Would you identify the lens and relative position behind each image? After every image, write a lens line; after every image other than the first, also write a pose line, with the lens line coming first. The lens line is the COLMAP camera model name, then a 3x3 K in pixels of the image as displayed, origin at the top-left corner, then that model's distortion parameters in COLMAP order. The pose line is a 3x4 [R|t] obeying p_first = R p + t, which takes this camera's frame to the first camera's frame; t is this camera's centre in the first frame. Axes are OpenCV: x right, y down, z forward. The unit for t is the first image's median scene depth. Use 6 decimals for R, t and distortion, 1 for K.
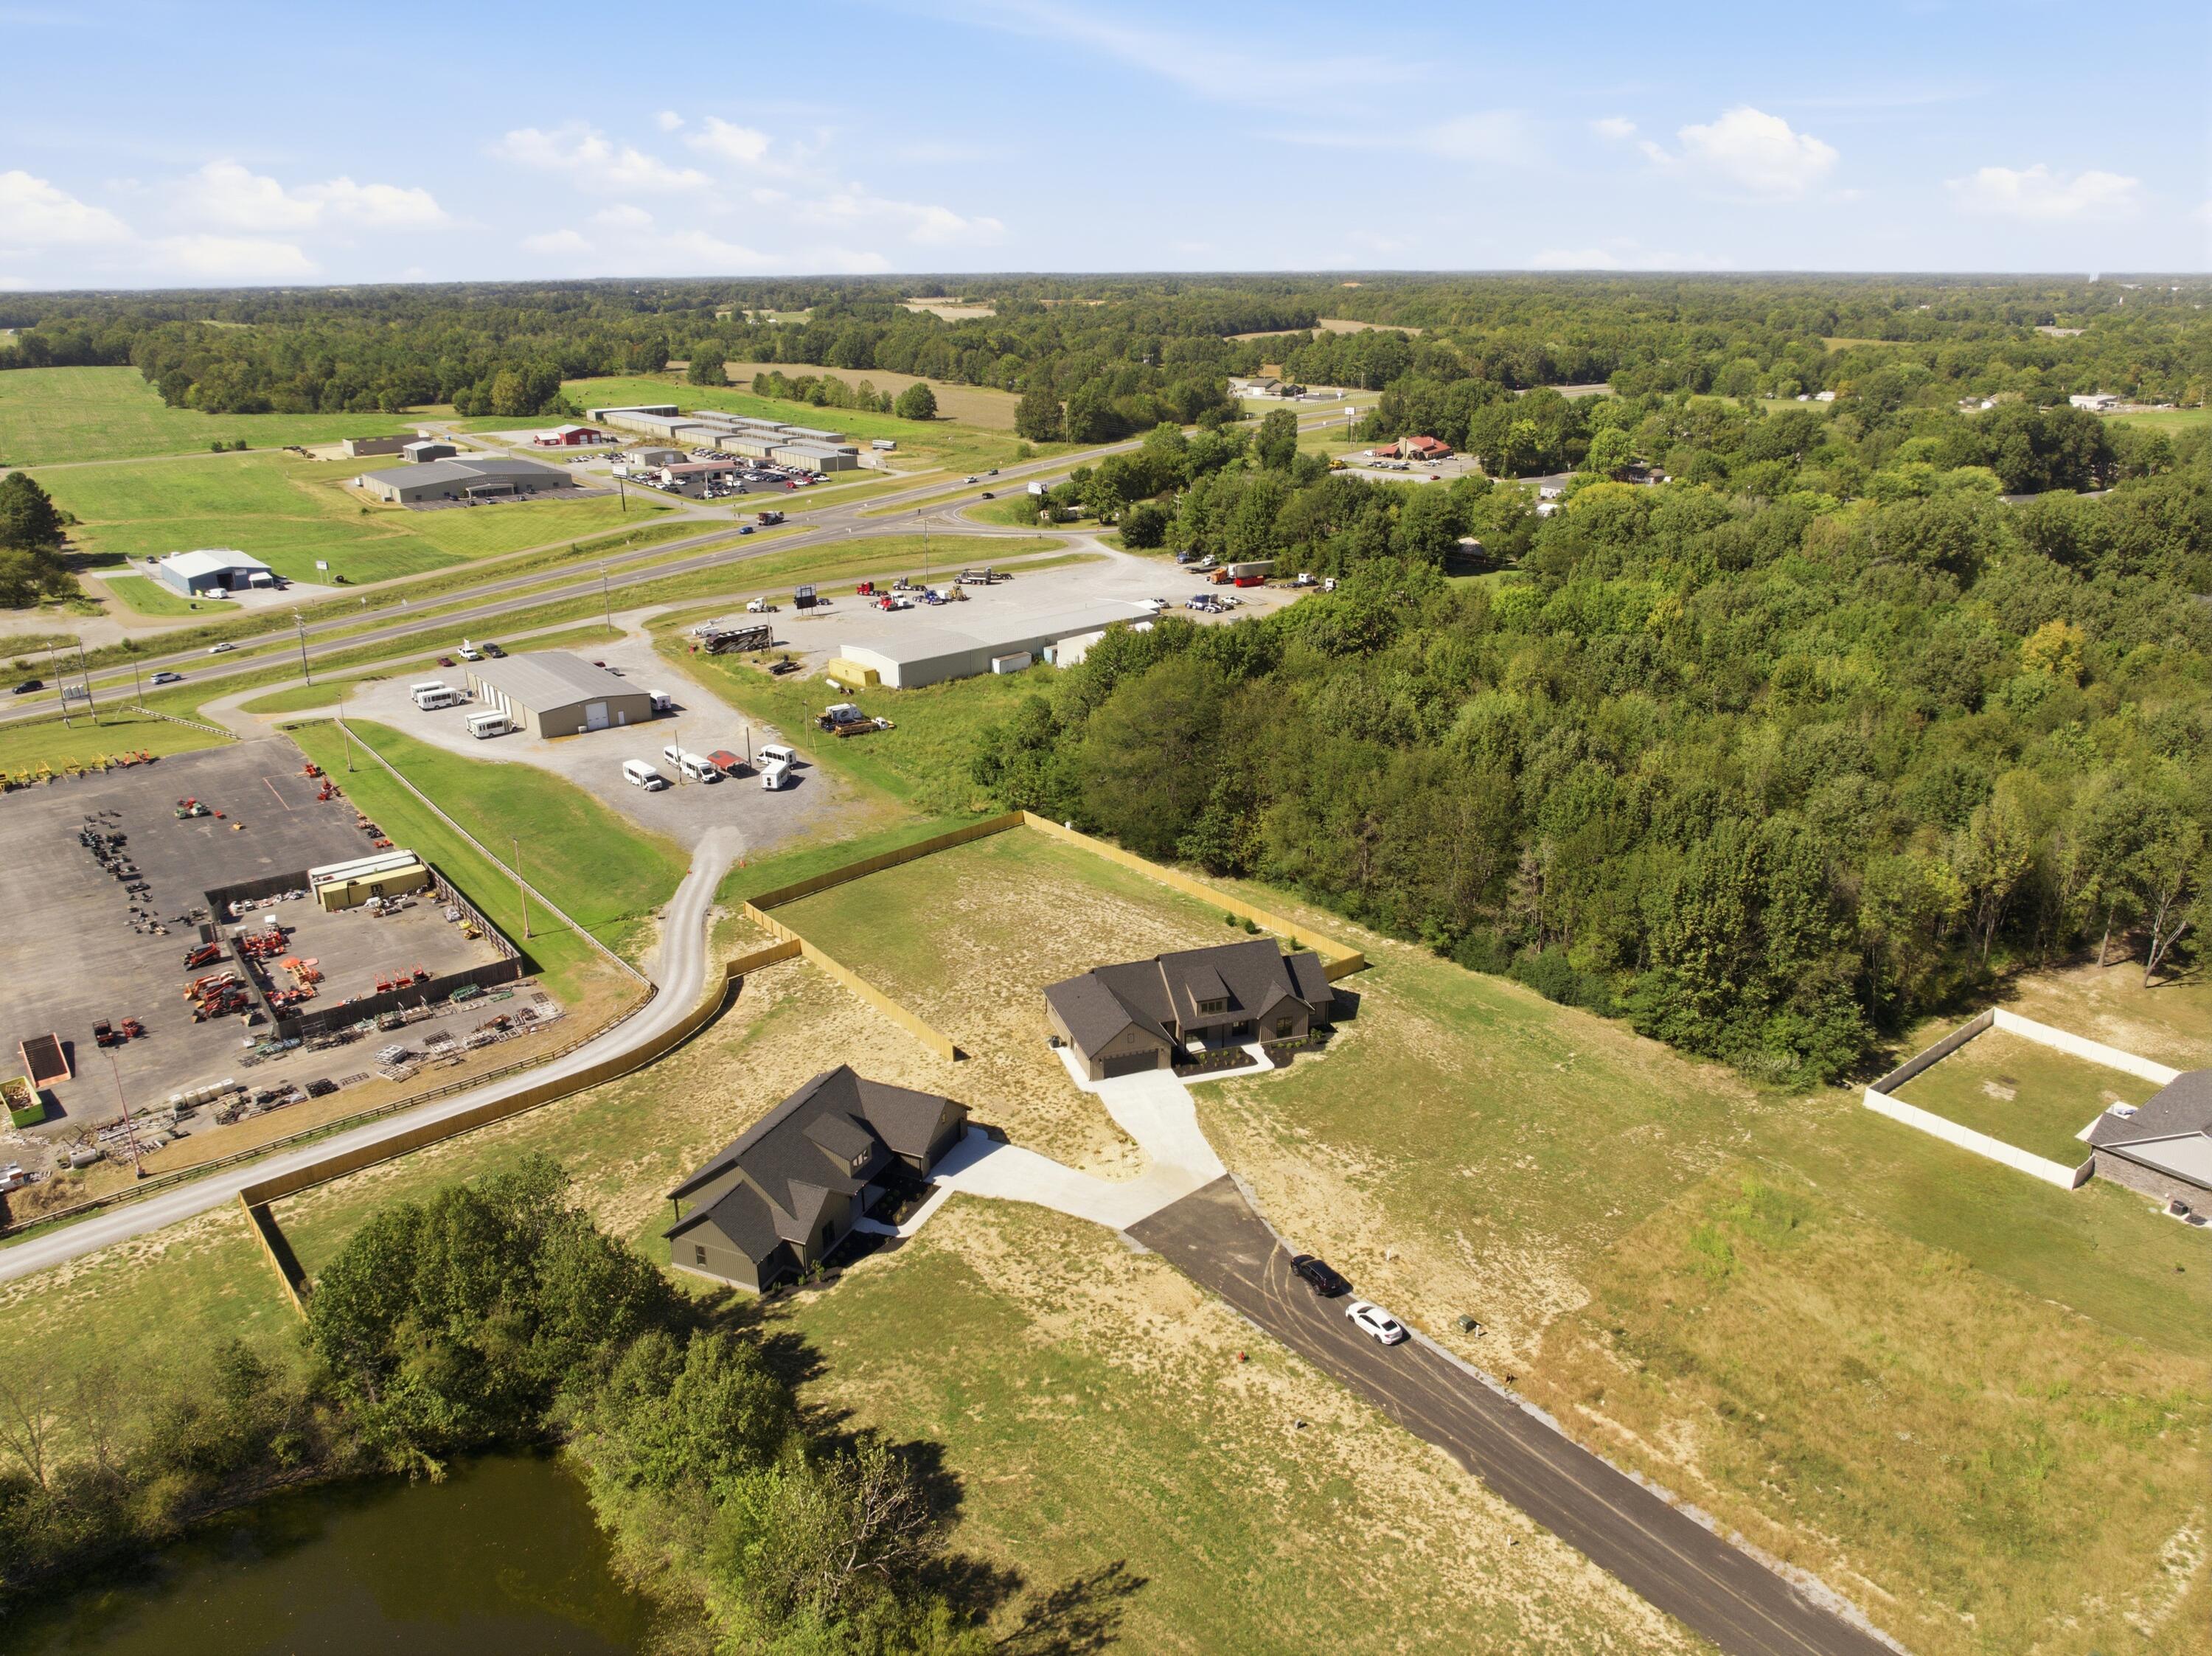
lens RADIAL K [[1557.5, 0, 1106.0], [0, 1557.5, 828.0], [0, 0, 1]] dist [-0.027794, -0.024011]
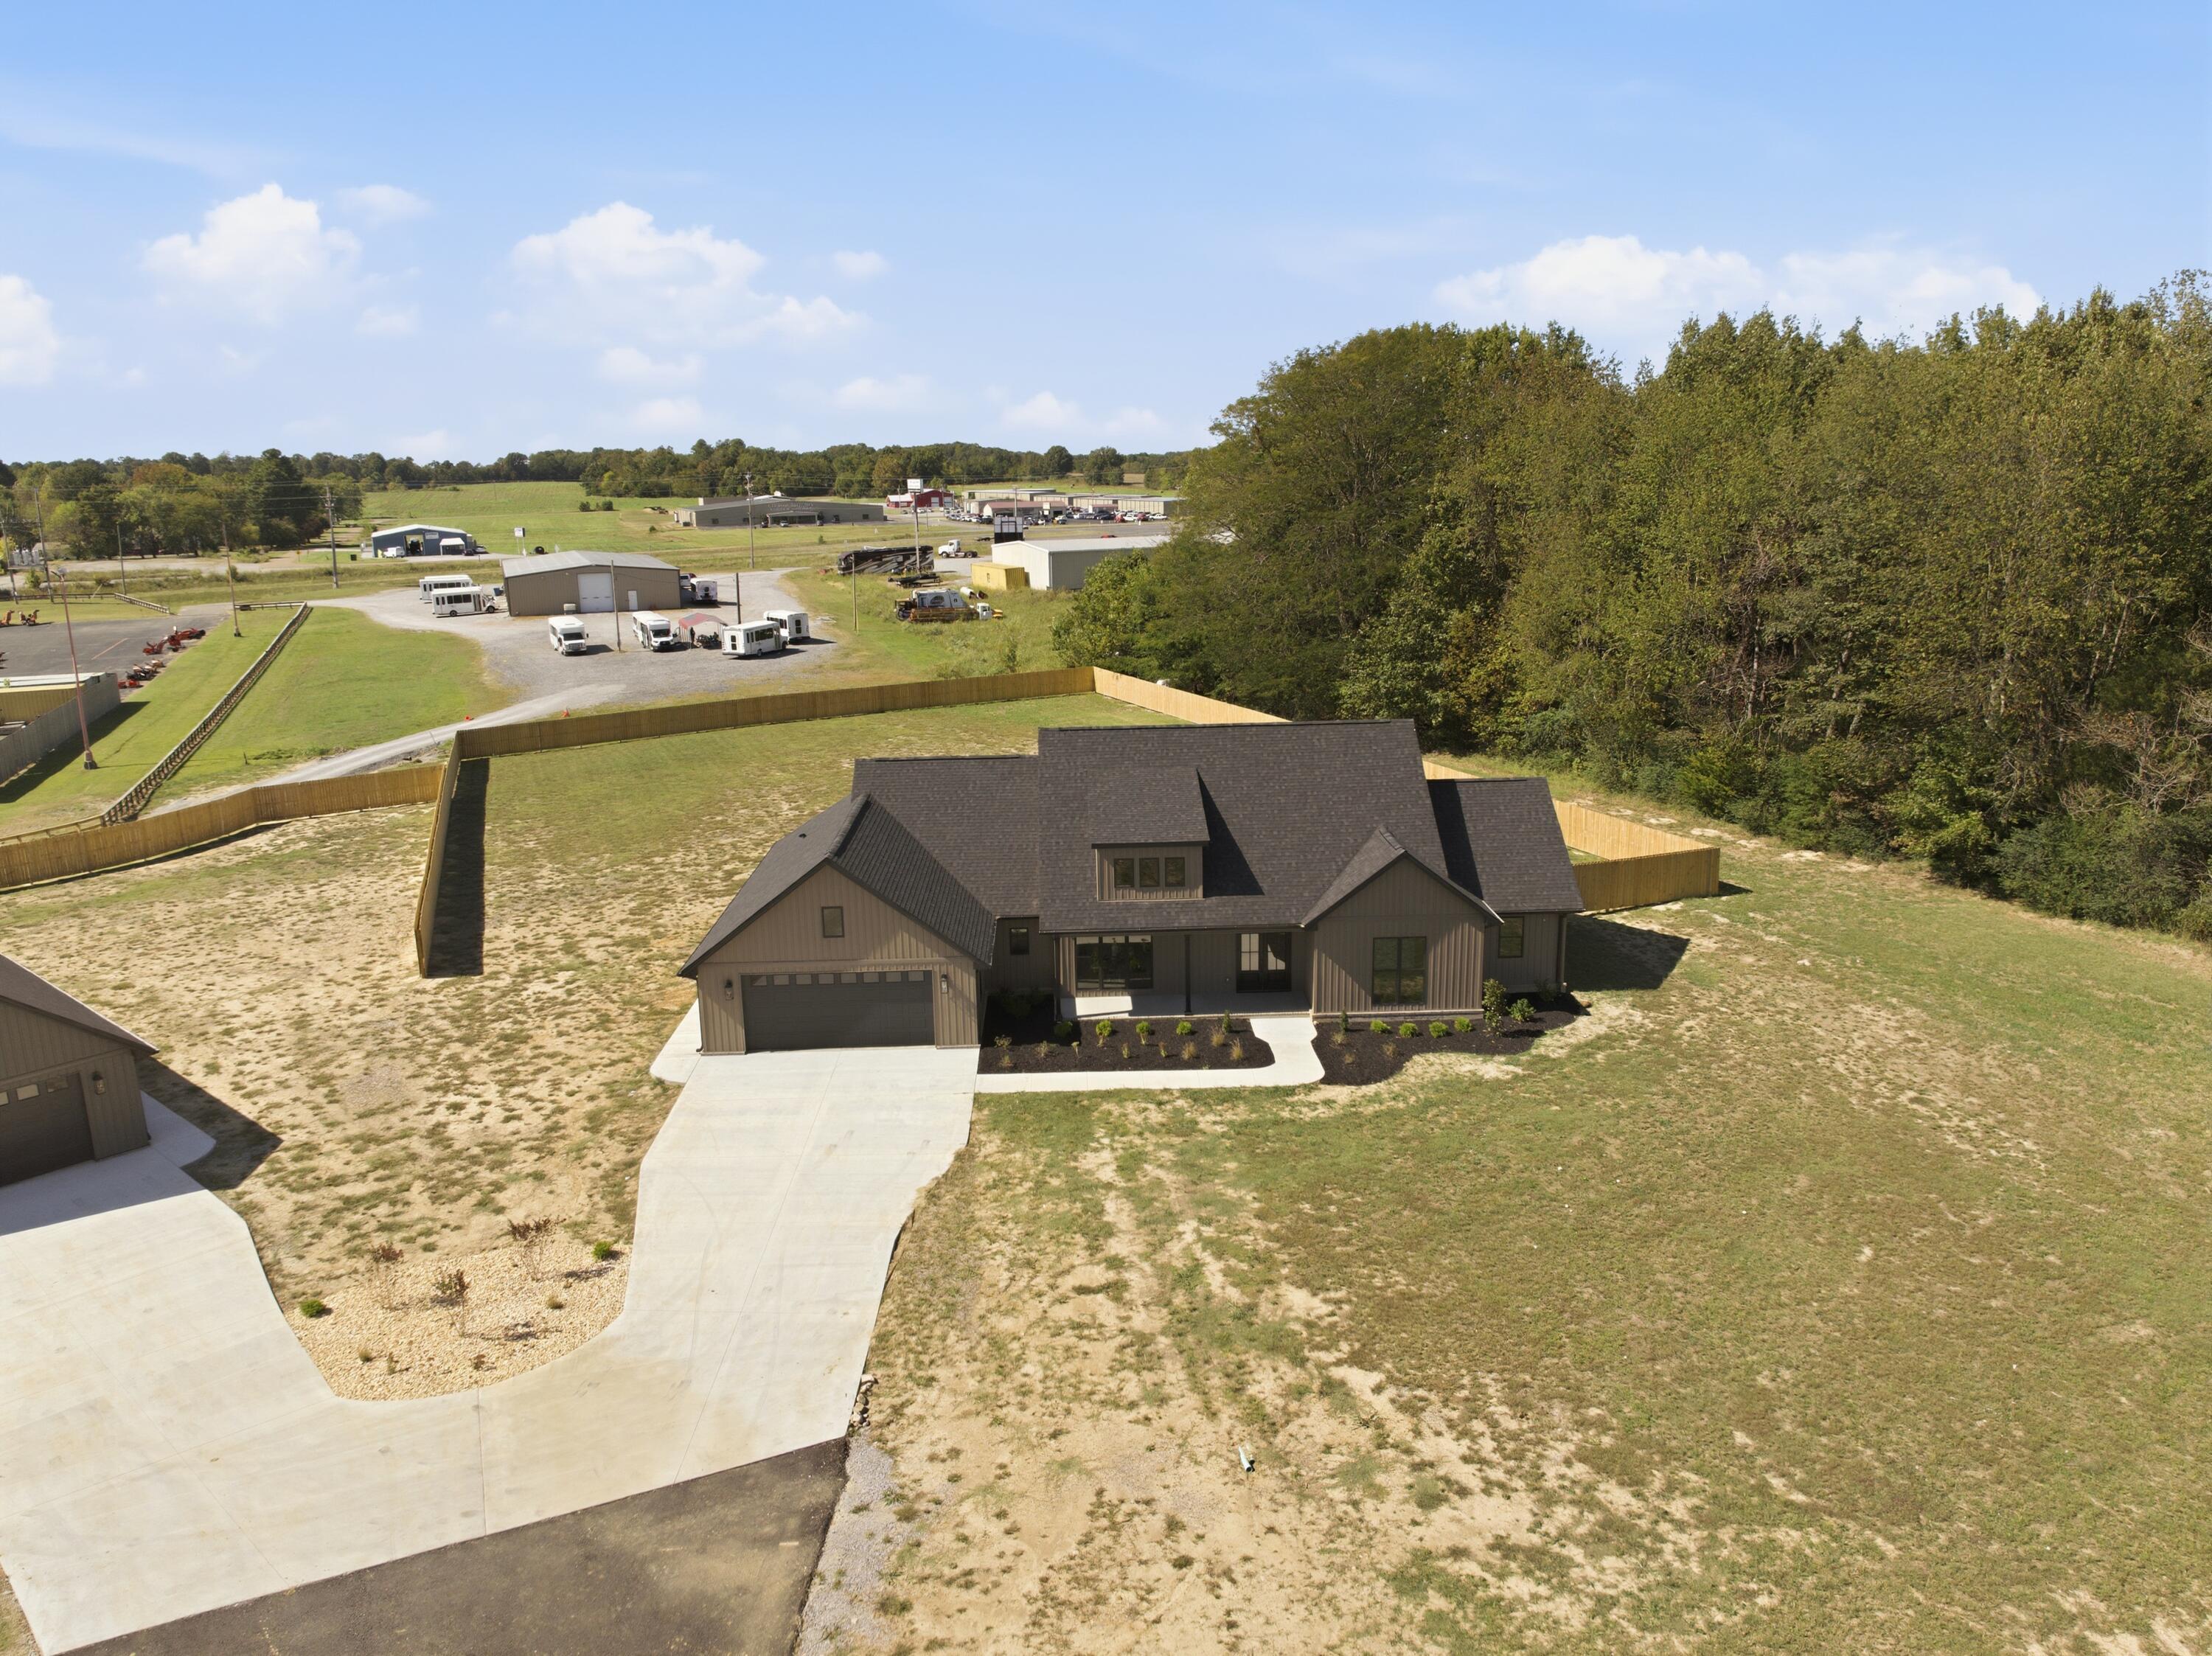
lens RADIAL K [[1557.5, 0, 1106.0], [0, 1557.5, 828.0], [0, 0, 1]] dist [-0.027794, -0.024011]
pose [[0.958166, 0.054014, -0.281069, 0.103421], [-0.086610, 0.990708, -0.104865, 0.098387], [0.272793, 0.124822, 0.953941, 0.493952]]
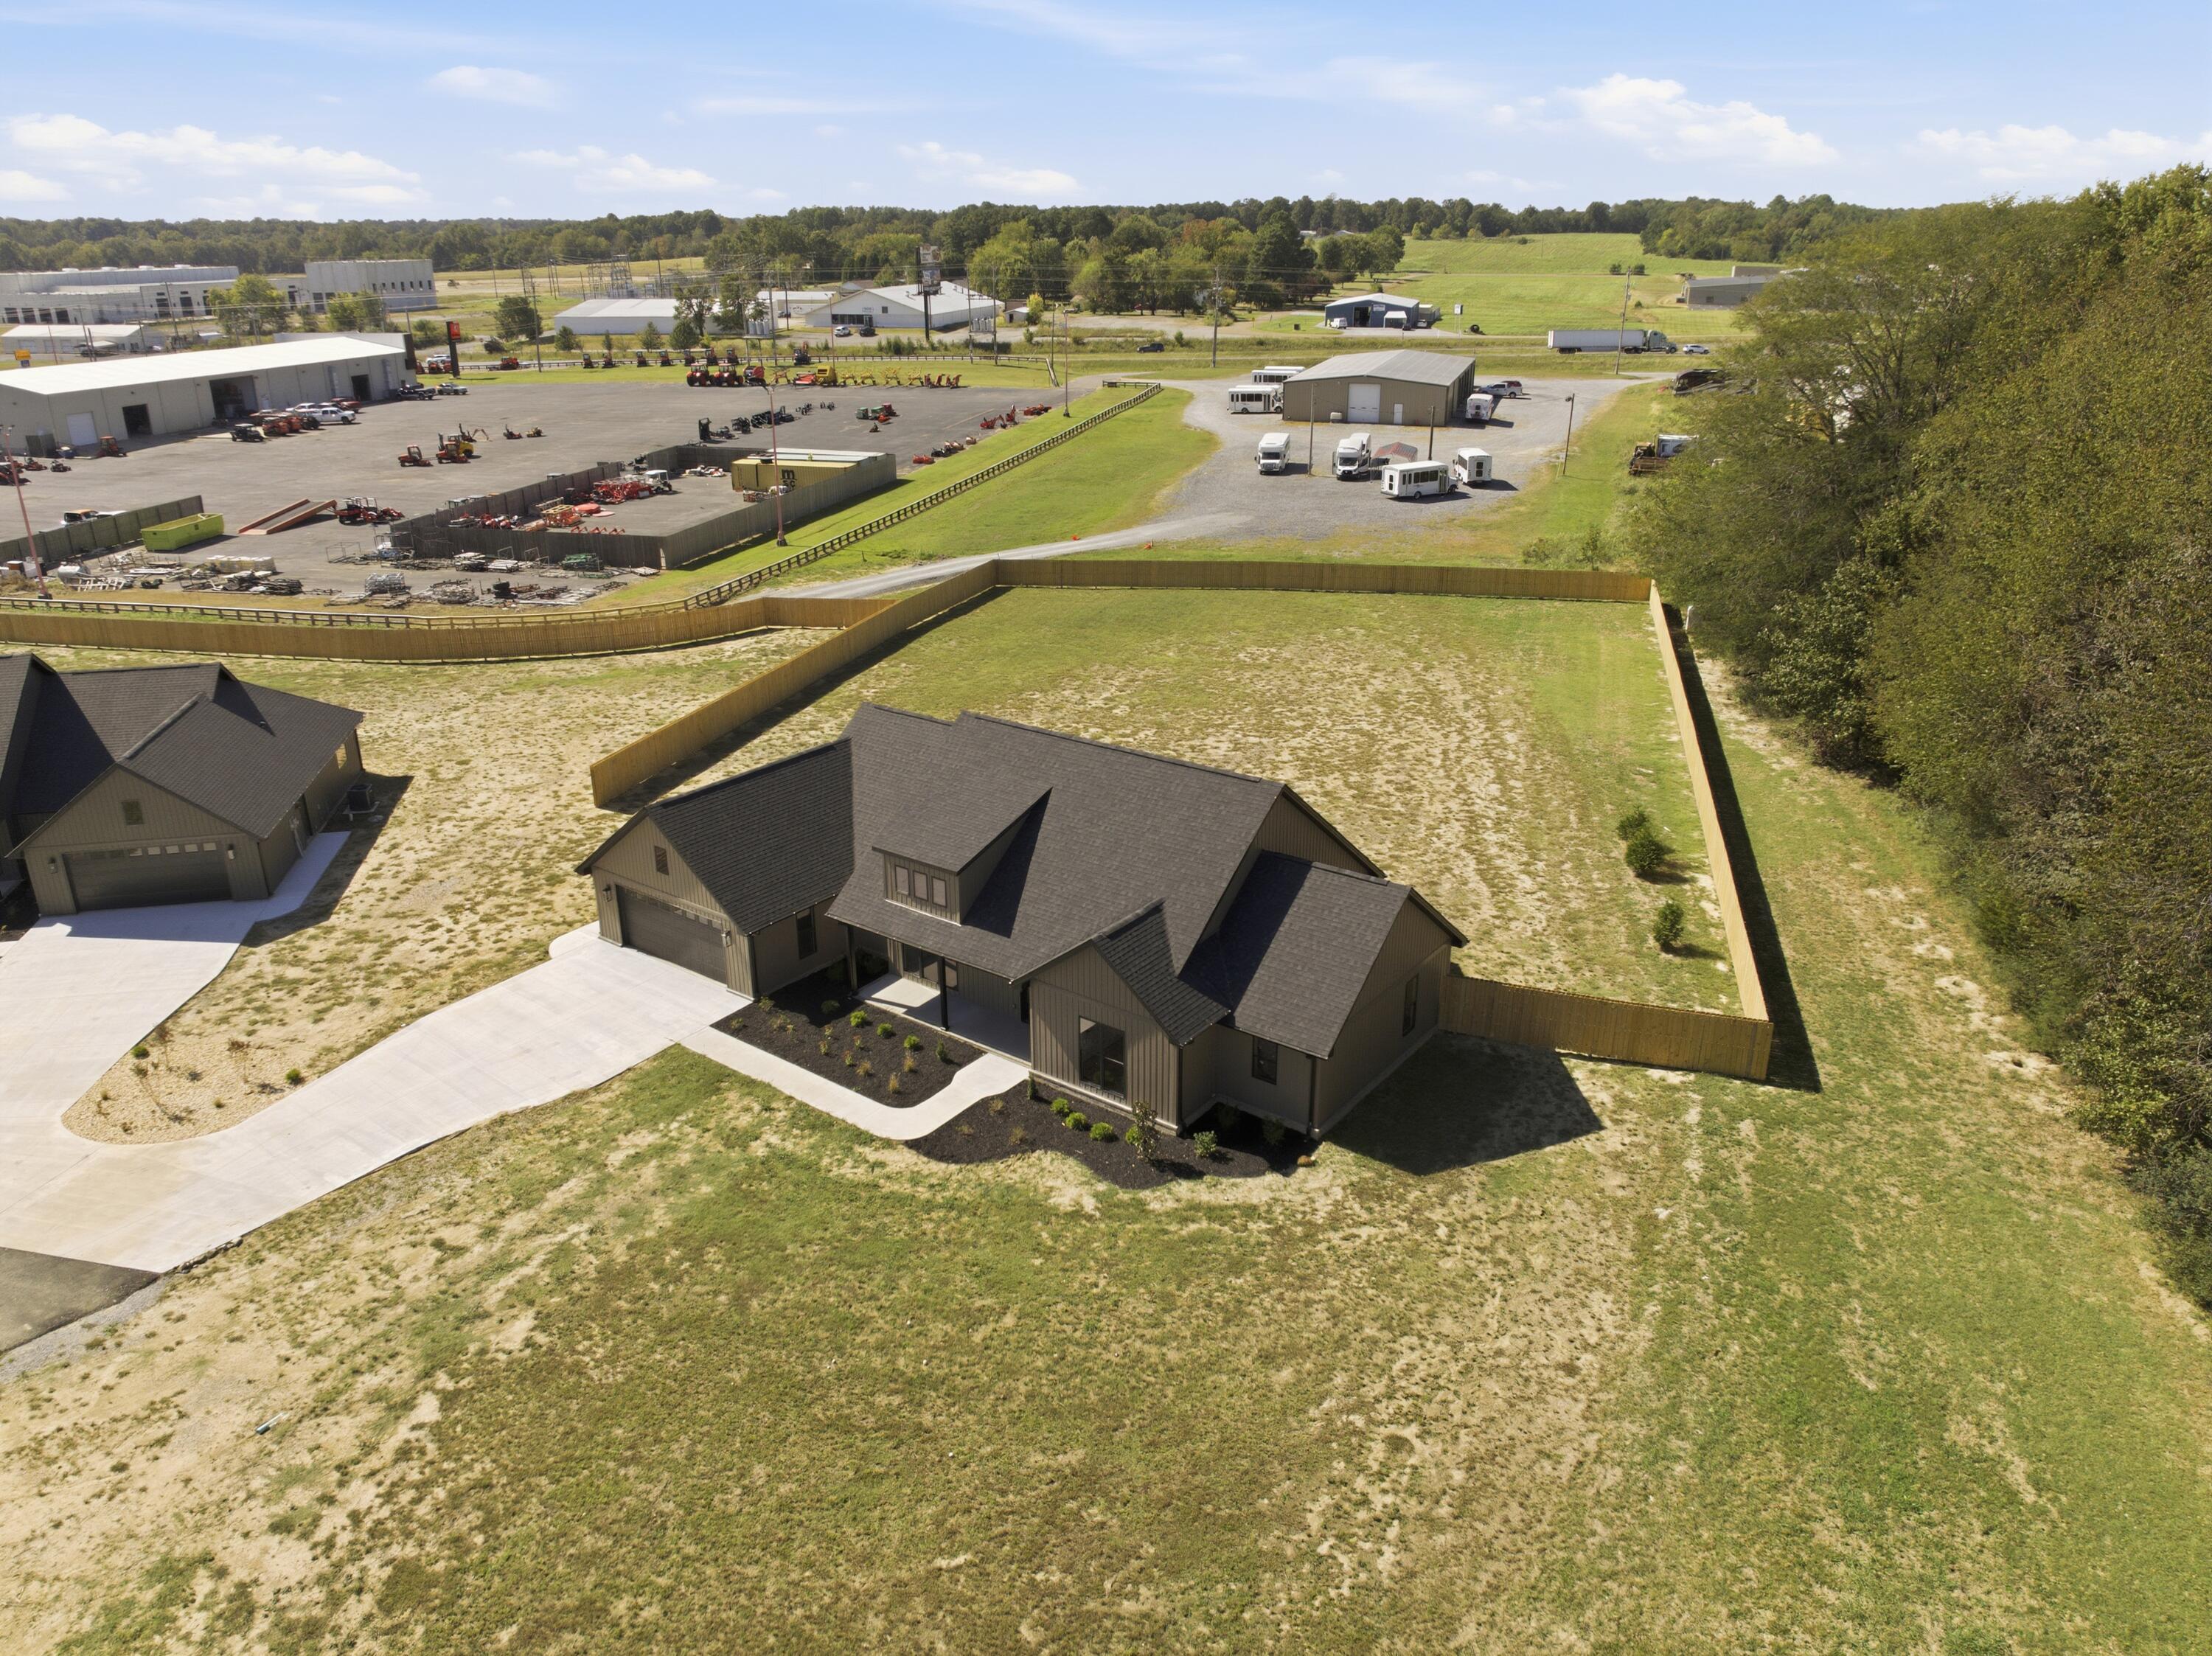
lens RADIAL K [[1562.9, 0, 1106.0], [0, 1562.9, 828.0], [0, 0, 1]] dist [-0.056209, 0.030870]
pose [[0.572327, 0.302076, -0.762359, 0.229763], [-0.278884, 0.945963, 0.165460, 0.029233], [0.771145, 0.117912, 0.625645, 0.586257]]
